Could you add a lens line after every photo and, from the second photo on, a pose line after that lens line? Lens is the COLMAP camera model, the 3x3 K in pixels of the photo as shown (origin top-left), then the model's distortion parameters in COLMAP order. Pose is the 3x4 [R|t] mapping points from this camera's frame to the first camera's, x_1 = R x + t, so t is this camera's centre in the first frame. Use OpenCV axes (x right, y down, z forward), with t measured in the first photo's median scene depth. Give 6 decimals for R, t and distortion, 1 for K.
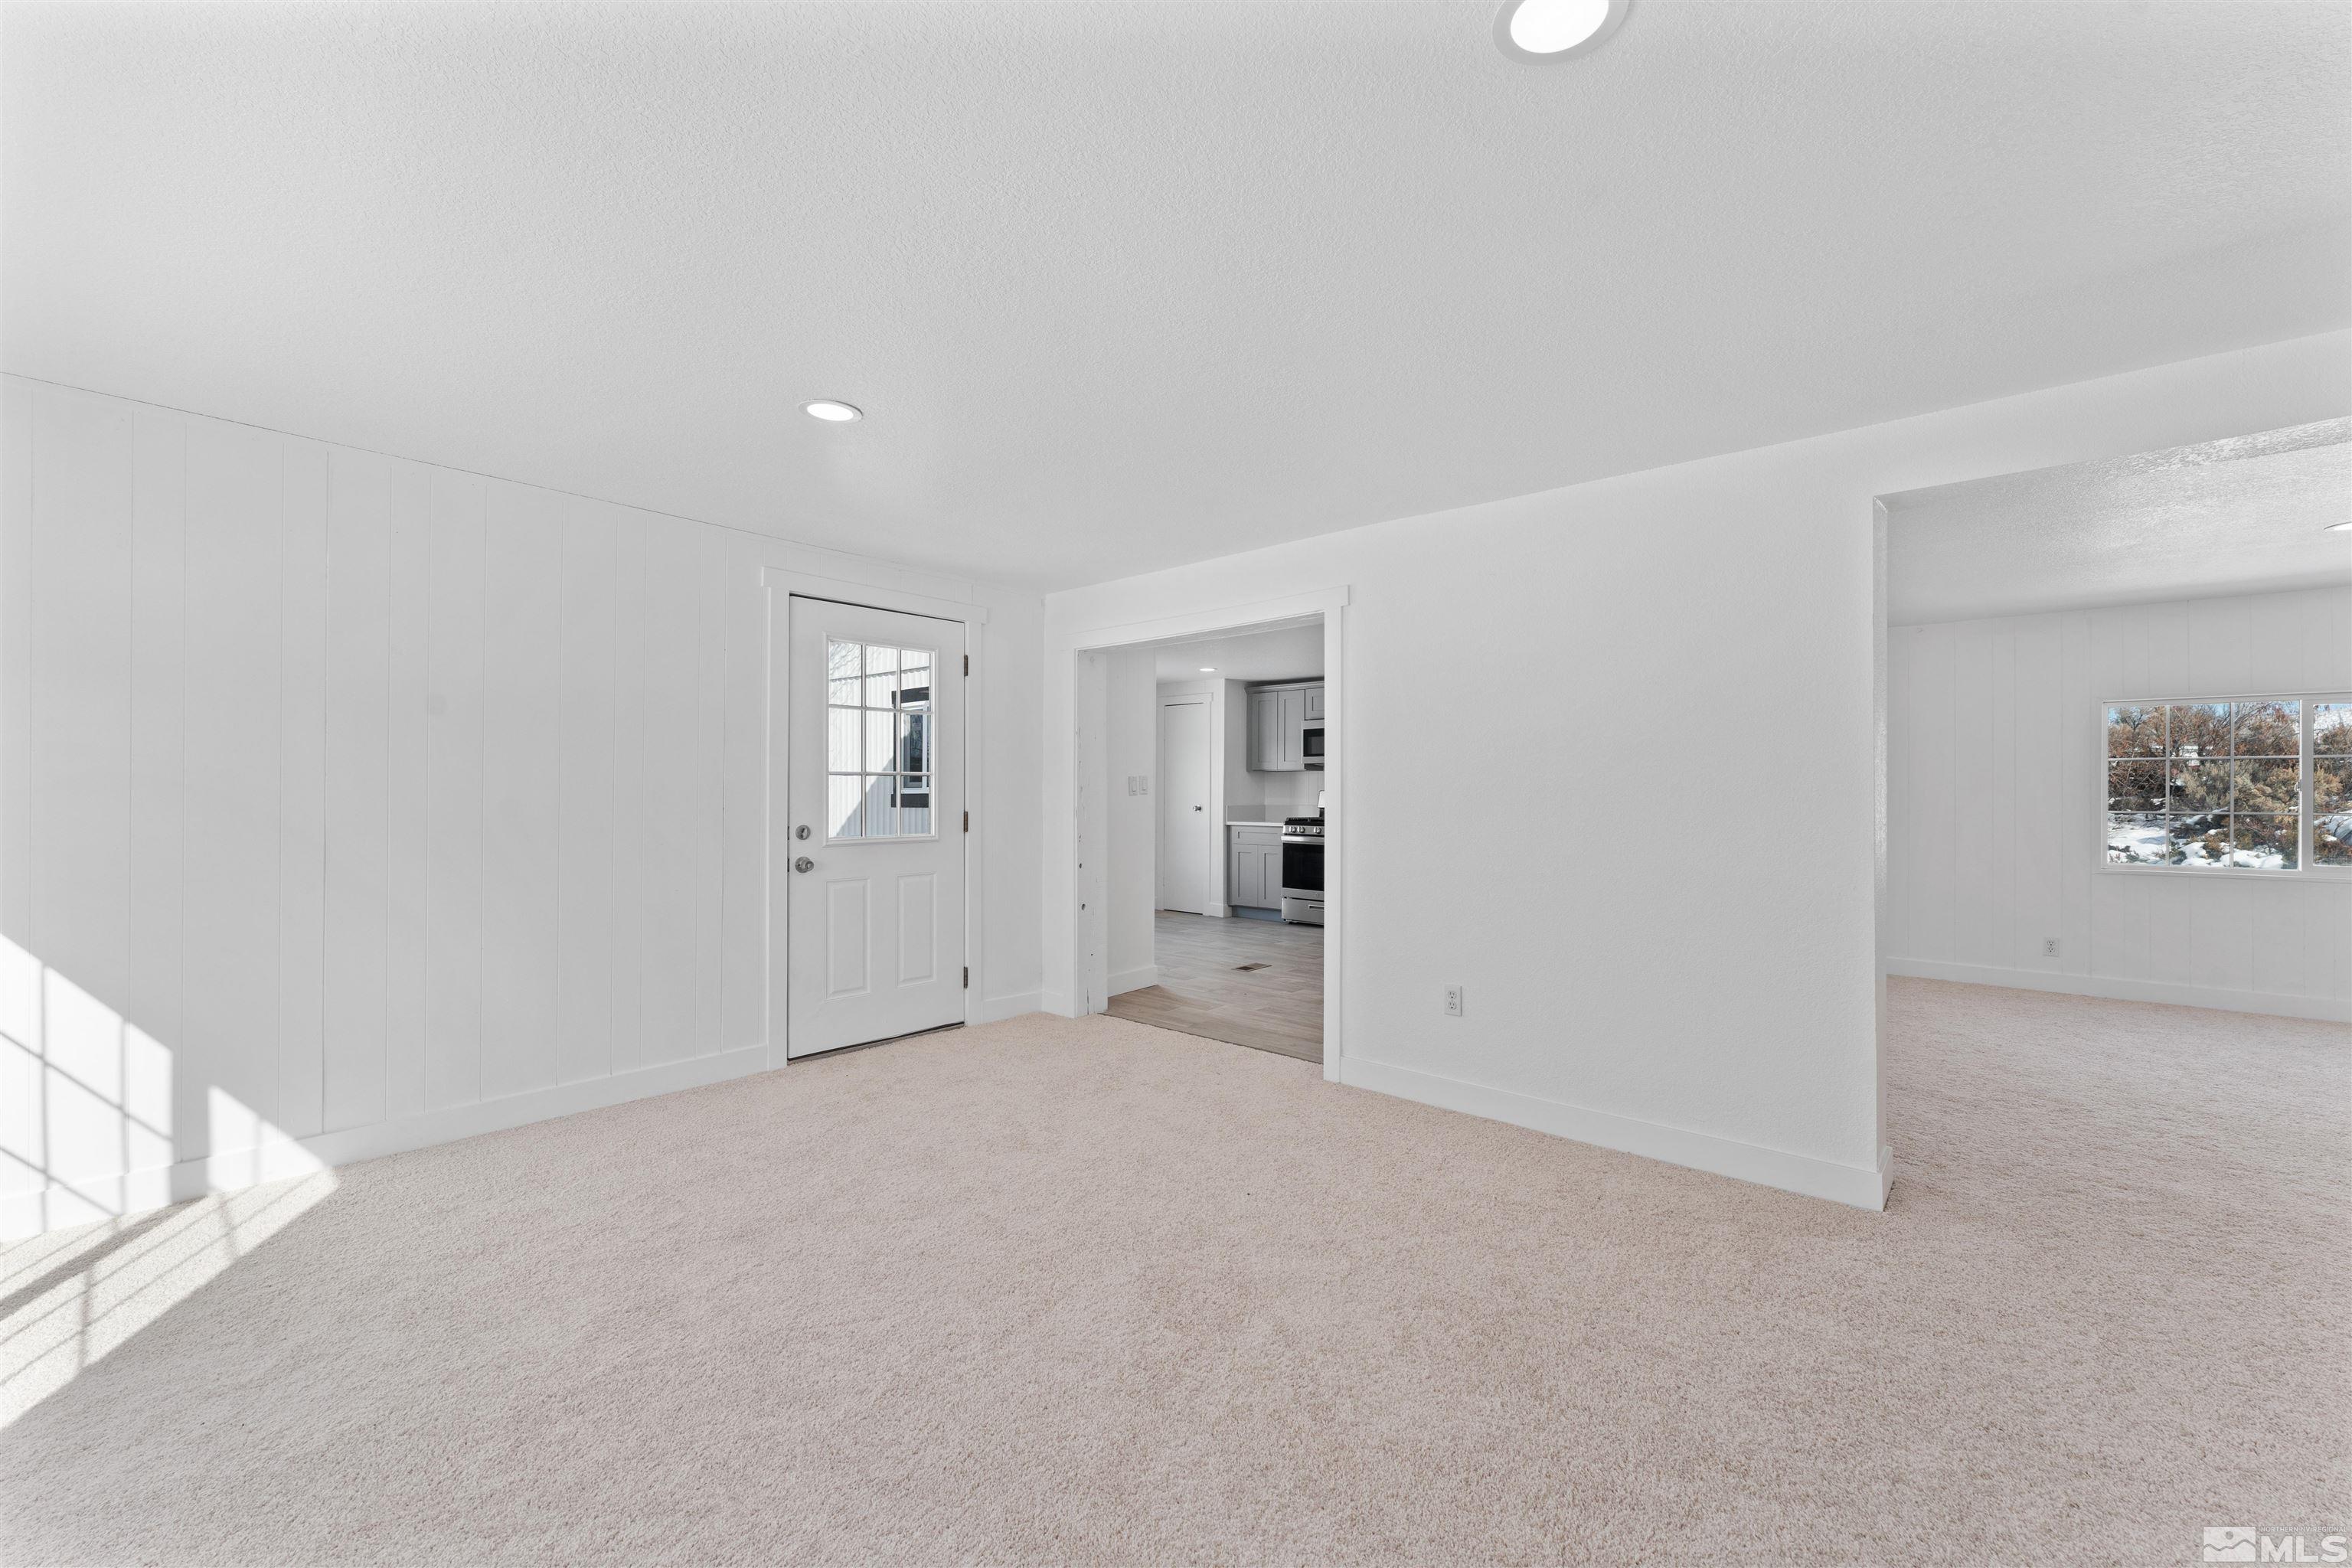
lens RADIAL K [[938.0, 0, 1176.2], [0, 938.0, 790.5], [0, 0, 1]] dist [0.003073, -0.000054]
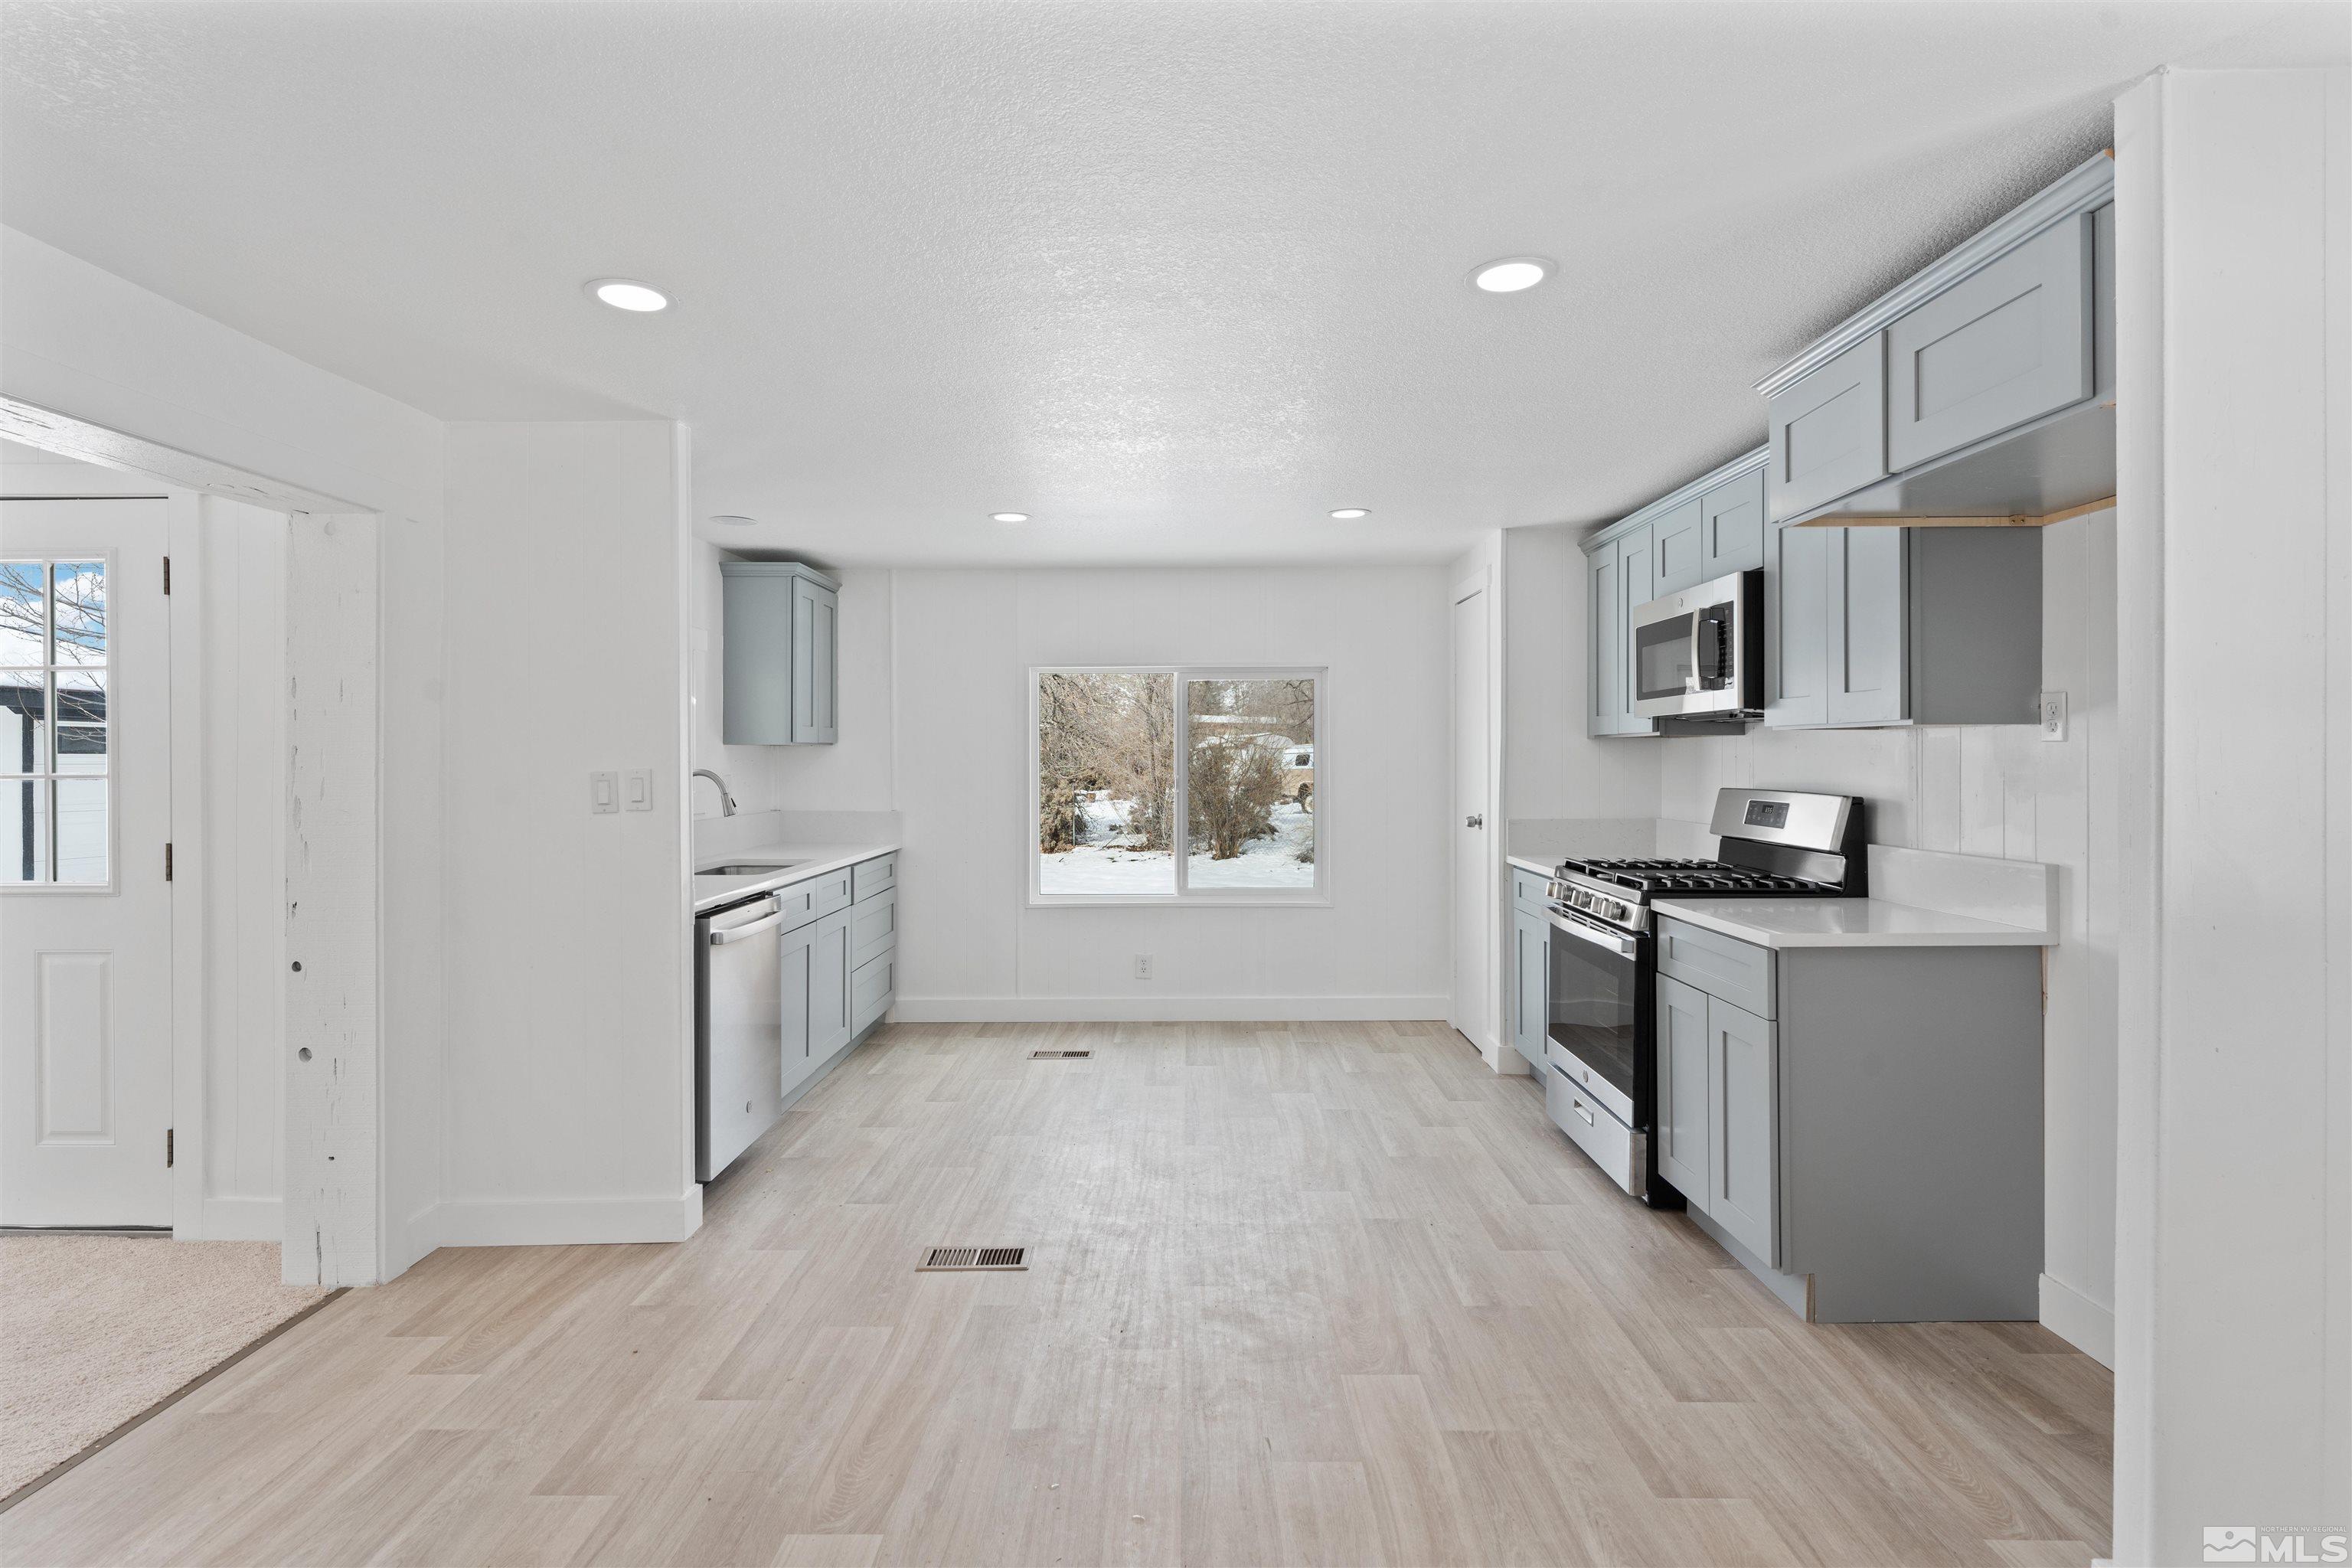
lens RADIAL K [[1126.2, 0, 1174.7], [0, 1126.2, 767.3], [0, 0, 1]] dist [-0.002063, 0.000262]
pose [[0.663457, 0.008256, -0.748169, 0.744671], [0.000138, 0.999938, 0.011157, -0.031851], [0.748214, -0.007505, 0.663415, 1.158707]]
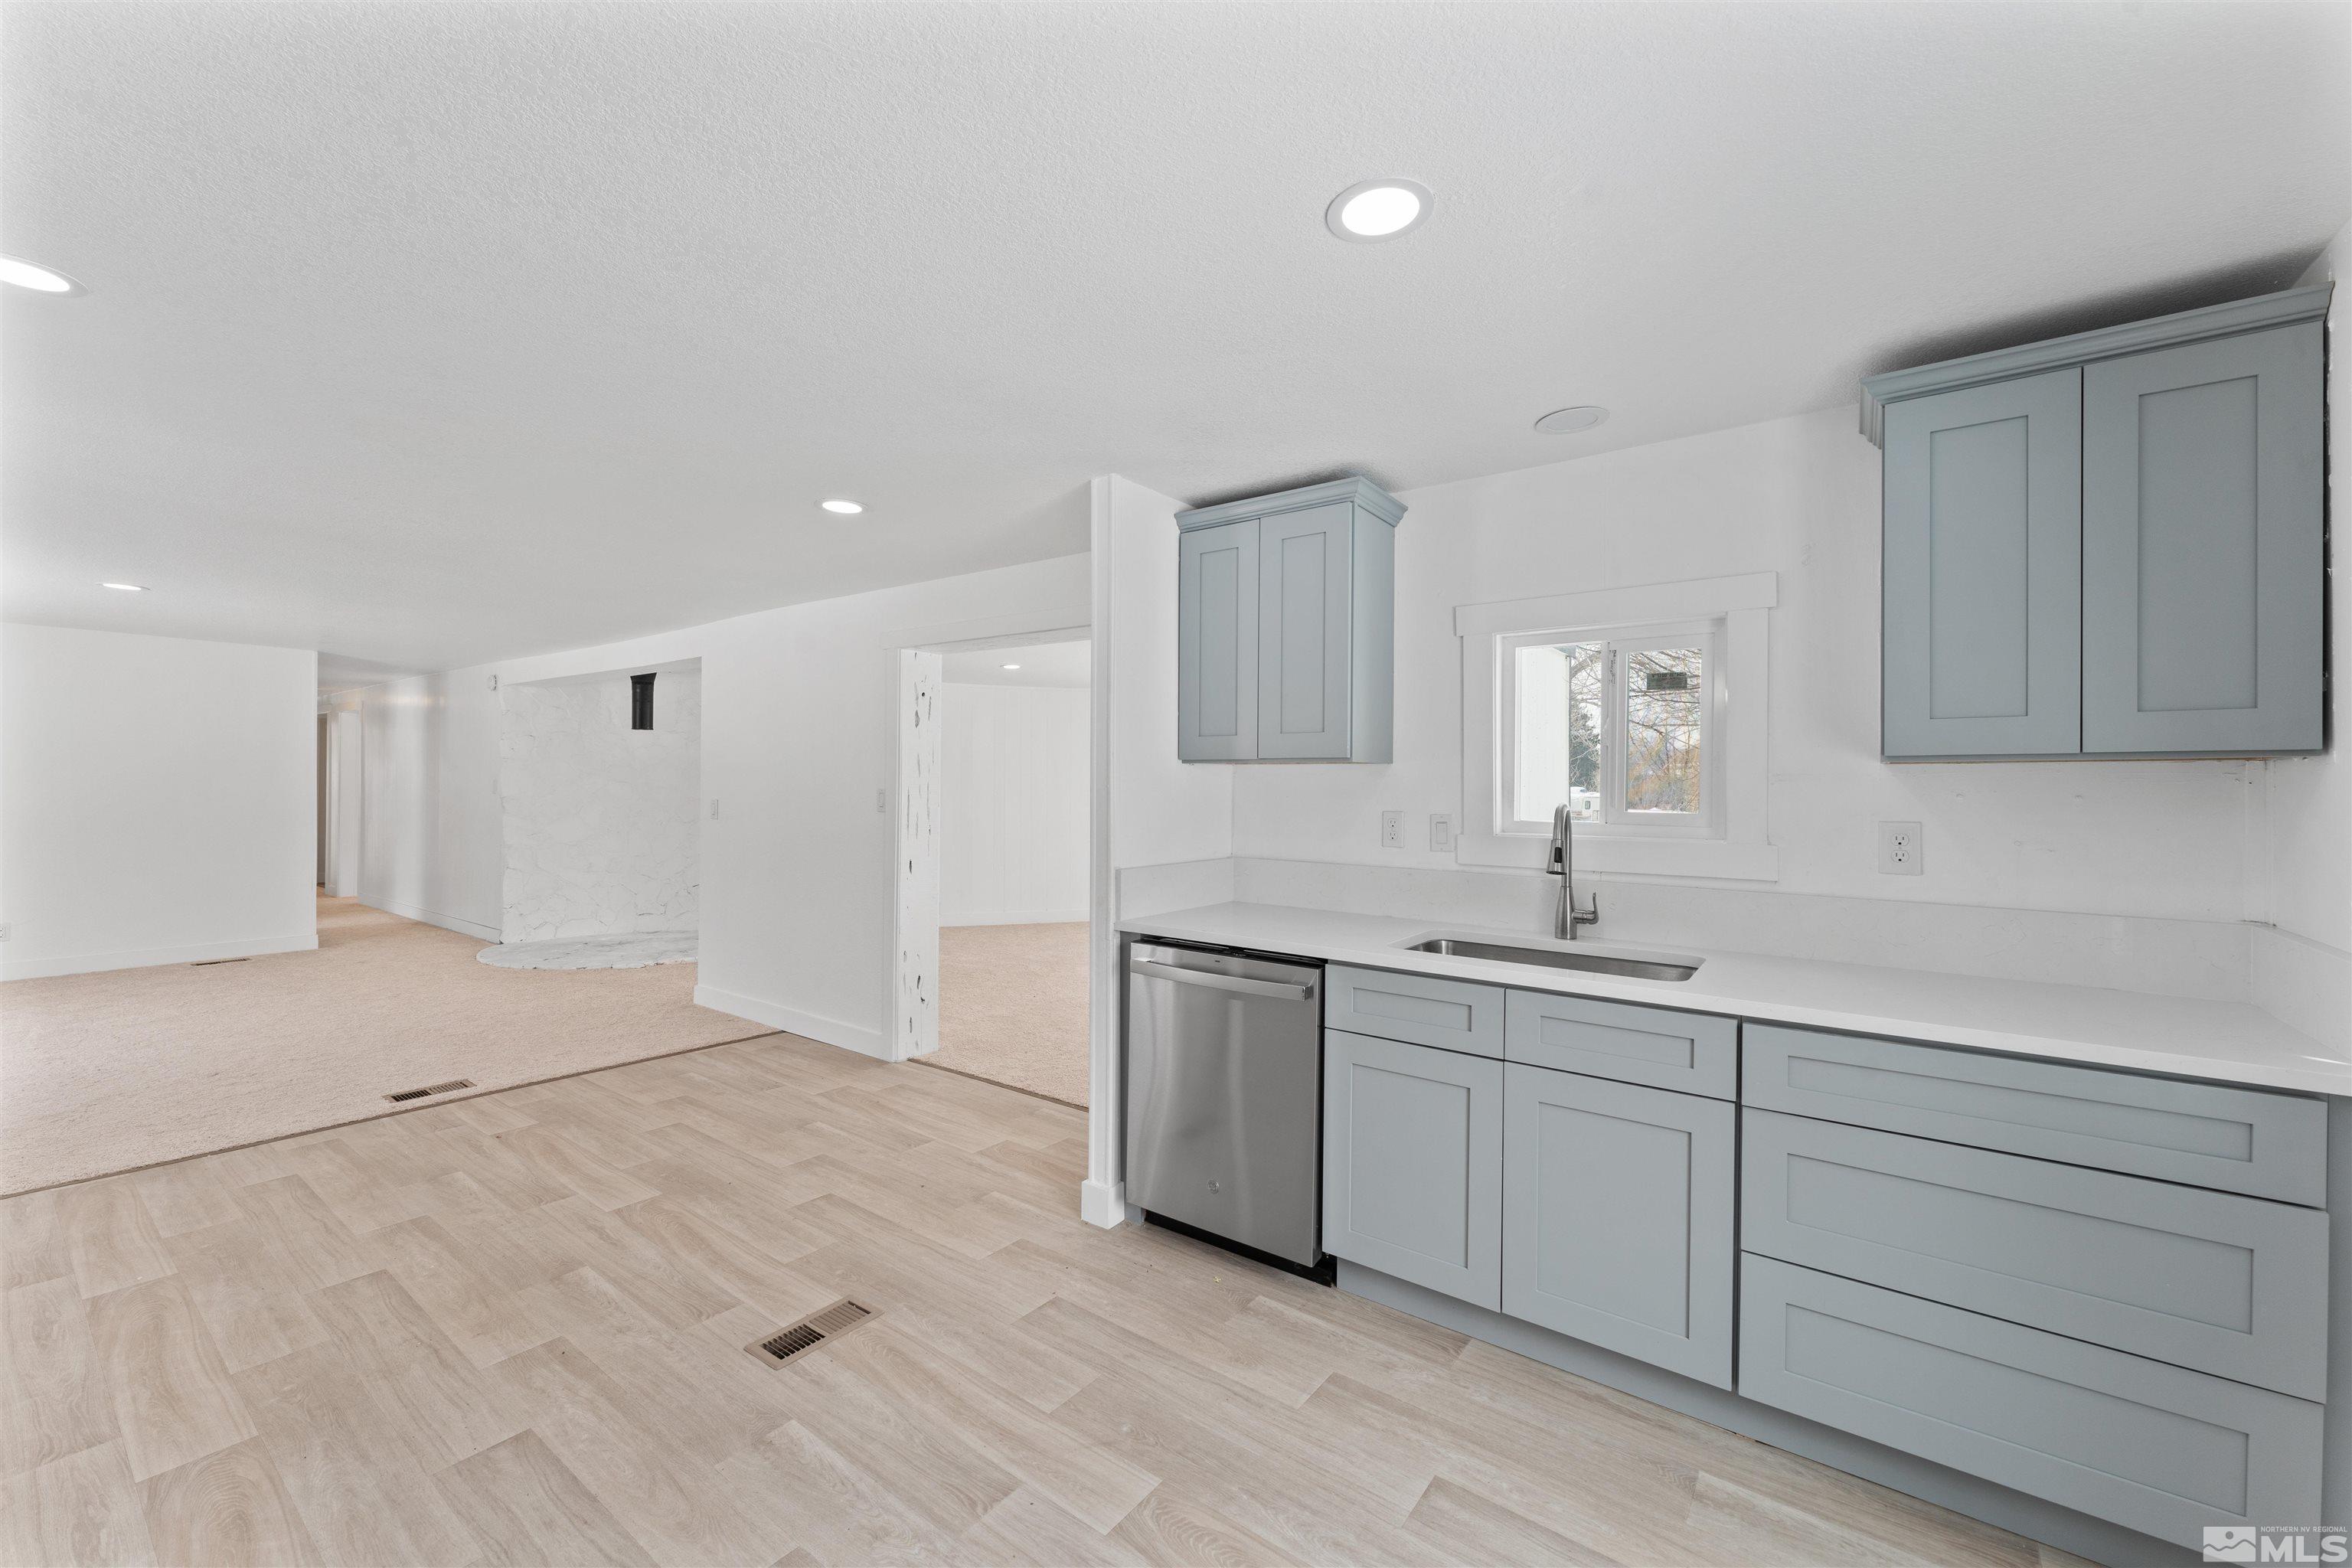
lens RADIAL K [[938.0, 0, 1170.0], [0, 938.0, 779.0], [0, 0, 1]] dist [0.003073, -0.000054]
pose [[-0.996221, -0.005349, -0.086687, -0.027917], [-0.004831, 0.999969, -0.006180, -0.027930], [0.086717, -0.005738, -0.996216, 2.098867]]
